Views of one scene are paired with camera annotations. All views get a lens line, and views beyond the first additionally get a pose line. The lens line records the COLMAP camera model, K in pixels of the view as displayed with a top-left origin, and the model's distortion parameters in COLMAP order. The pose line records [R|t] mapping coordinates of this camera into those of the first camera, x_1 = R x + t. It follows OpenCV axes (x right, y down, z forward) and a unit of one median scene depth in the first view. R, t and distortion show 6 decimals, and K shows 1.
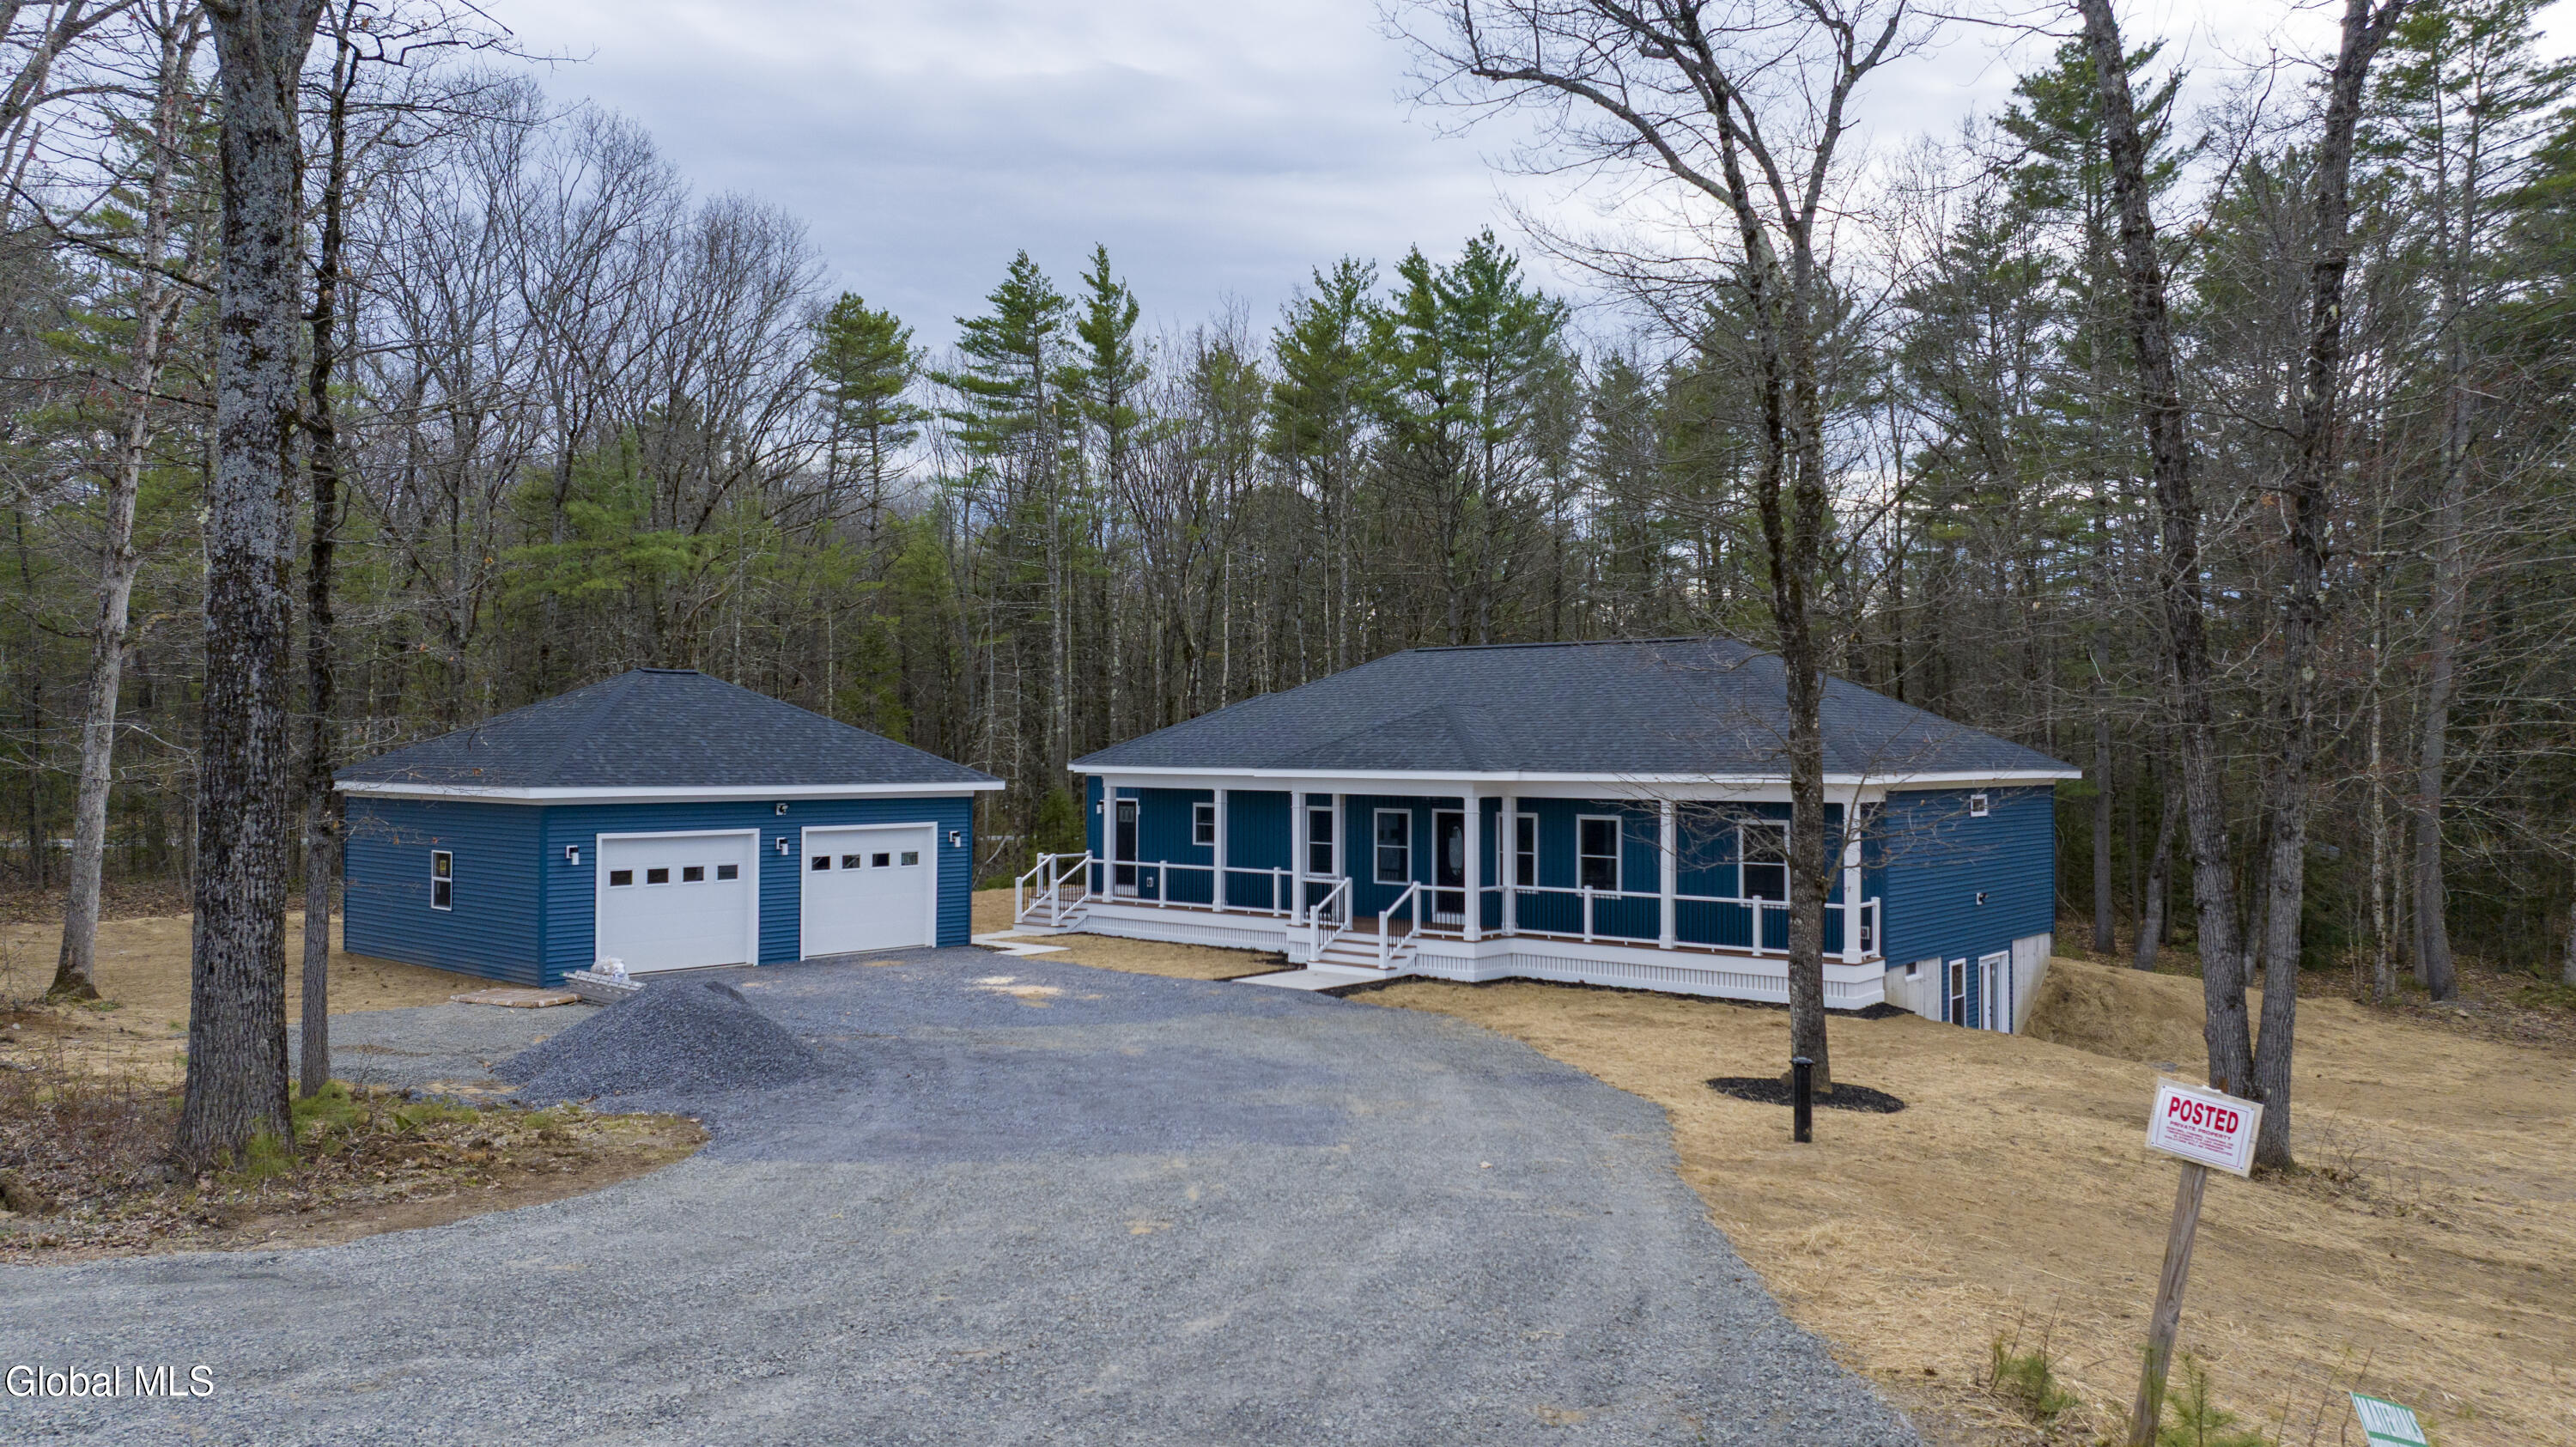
lens RADIAL K [[1703.2, 0, 1288.0], [0, 1703.2, 723.5], [0, 0, 1]] dist [0.000055, -0.000703]
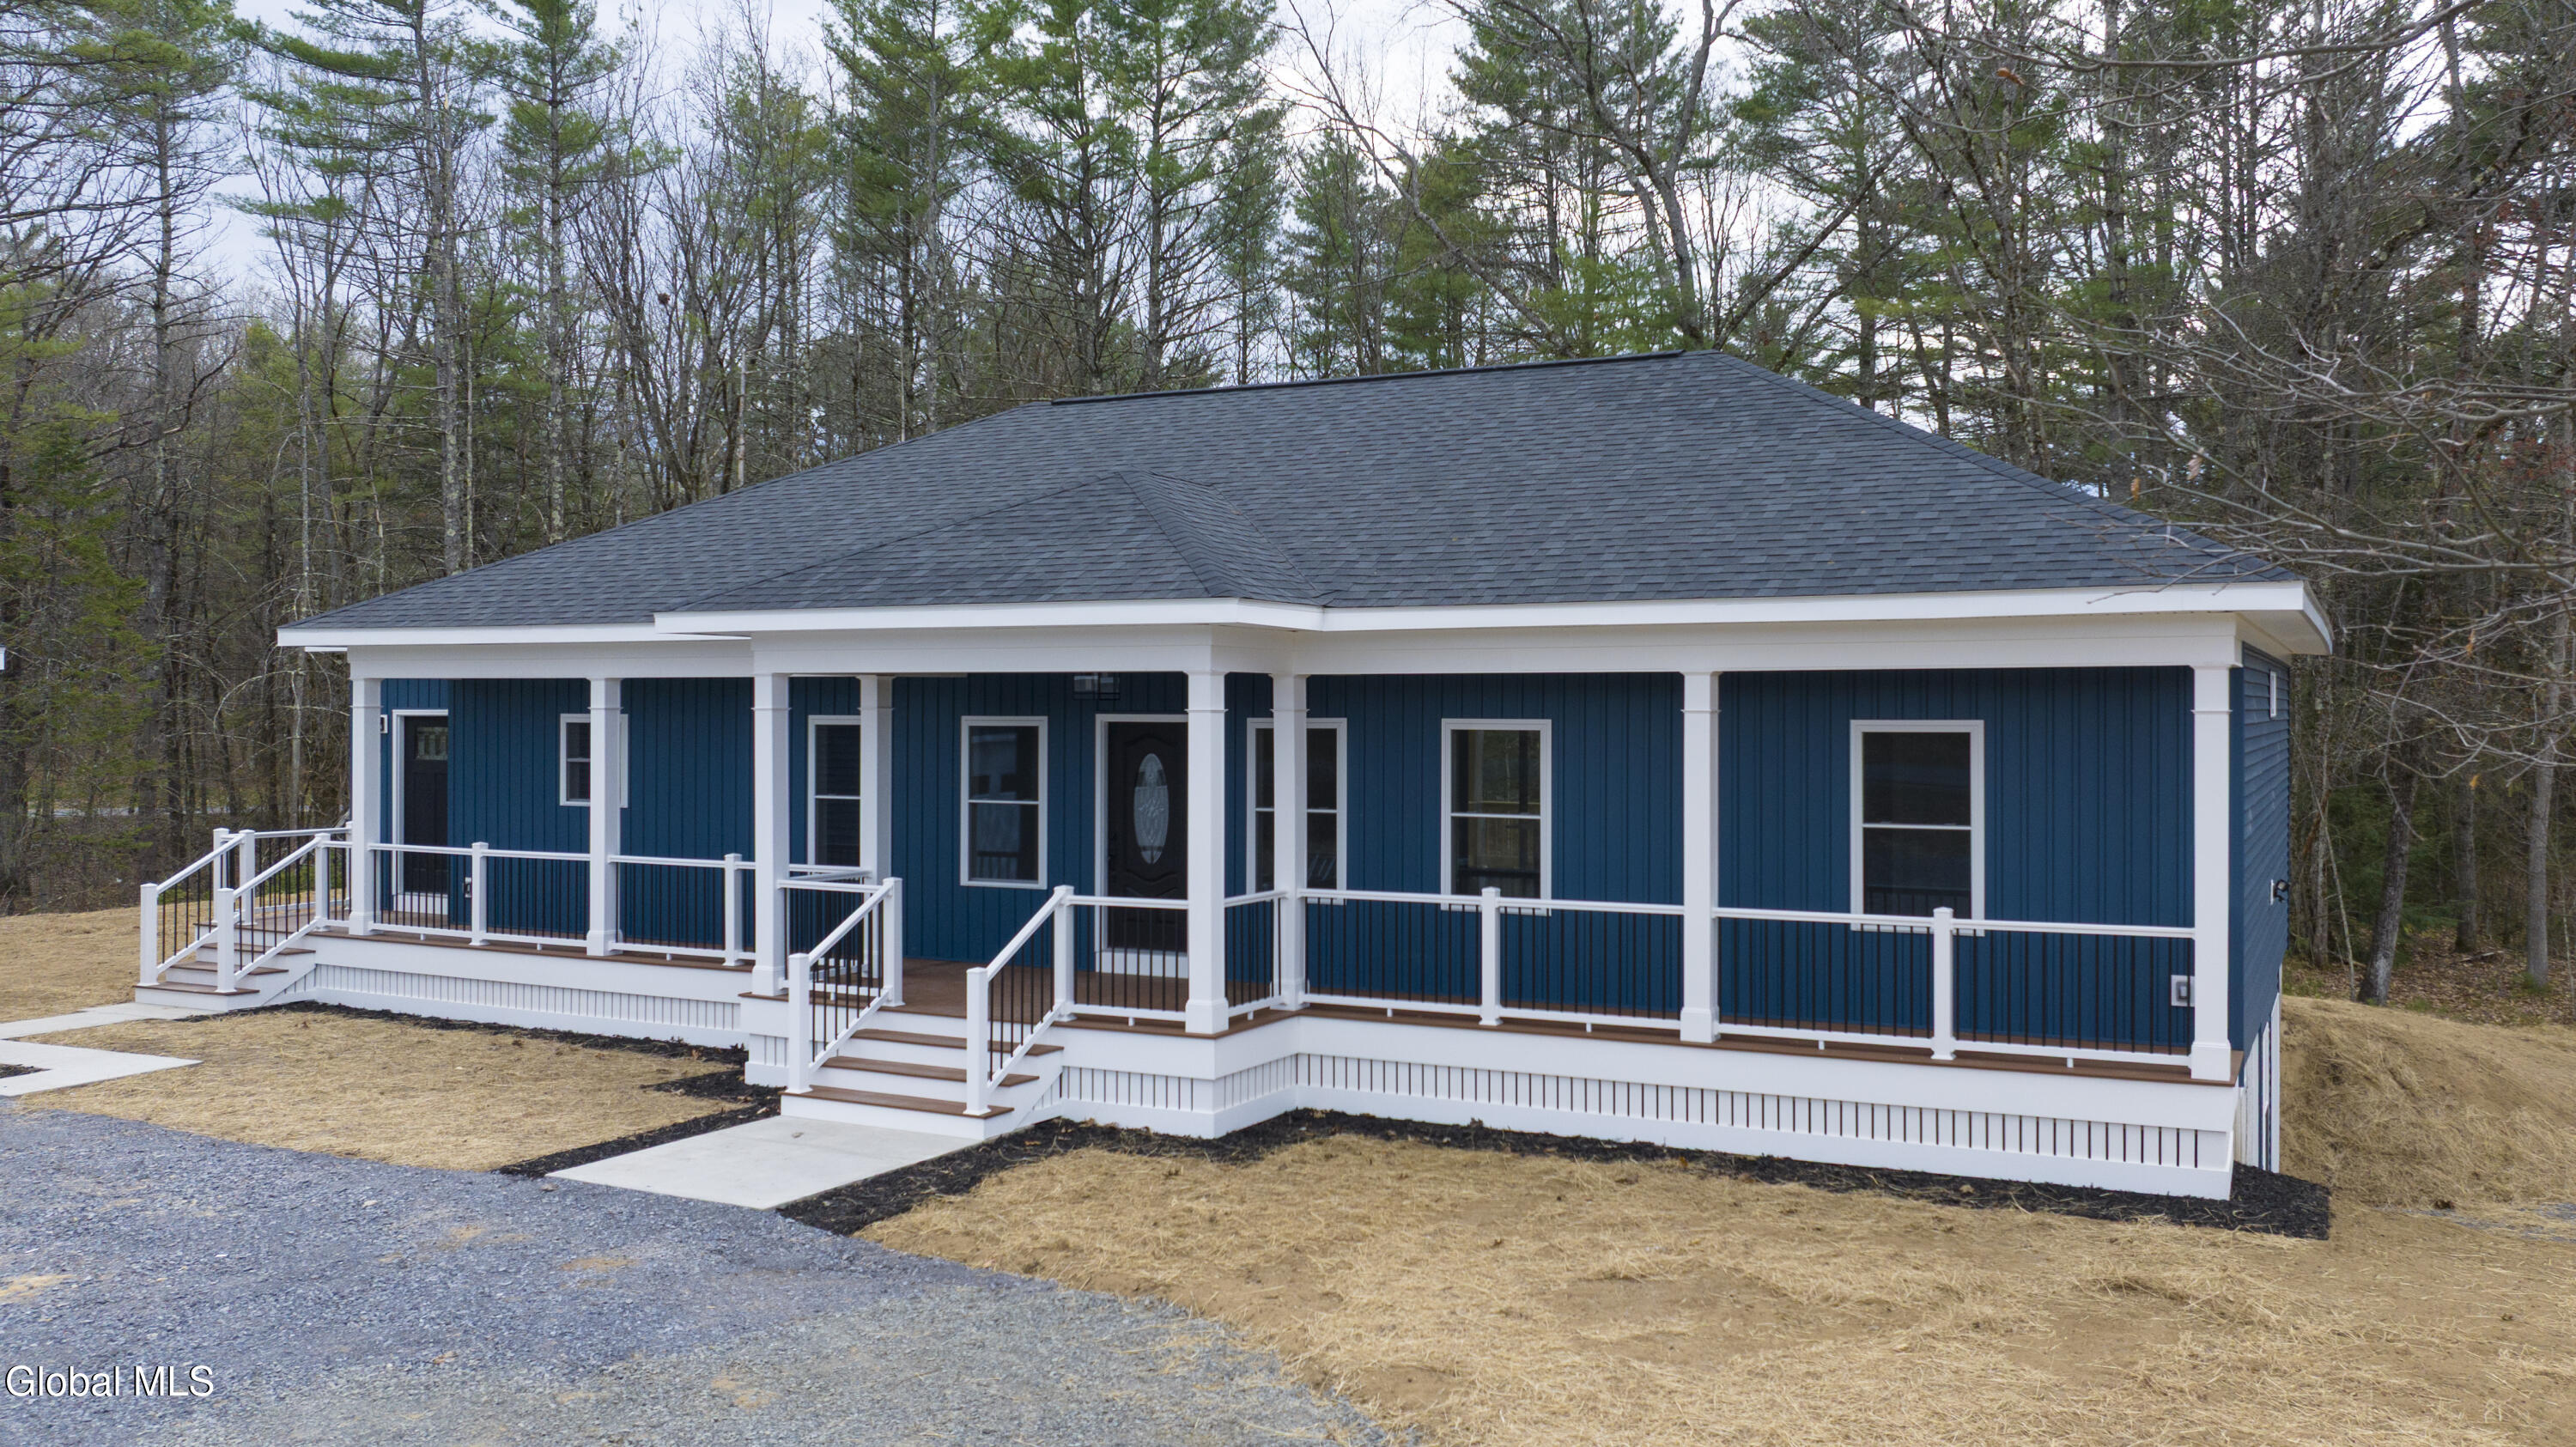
lens RADIAL K [[1818.1, 0, 1383.3], [0, 1818.1, 680.4], [0, 0, 1]] dist [-0.032675, -0.001406]
pose [[0.965158, 0.004862, 0.261623, 0.035561], [-0.004357, 0.999987, -0.002510, 0.044778], [-0.261631, 0.001282, 0.965167, 0.559525]]
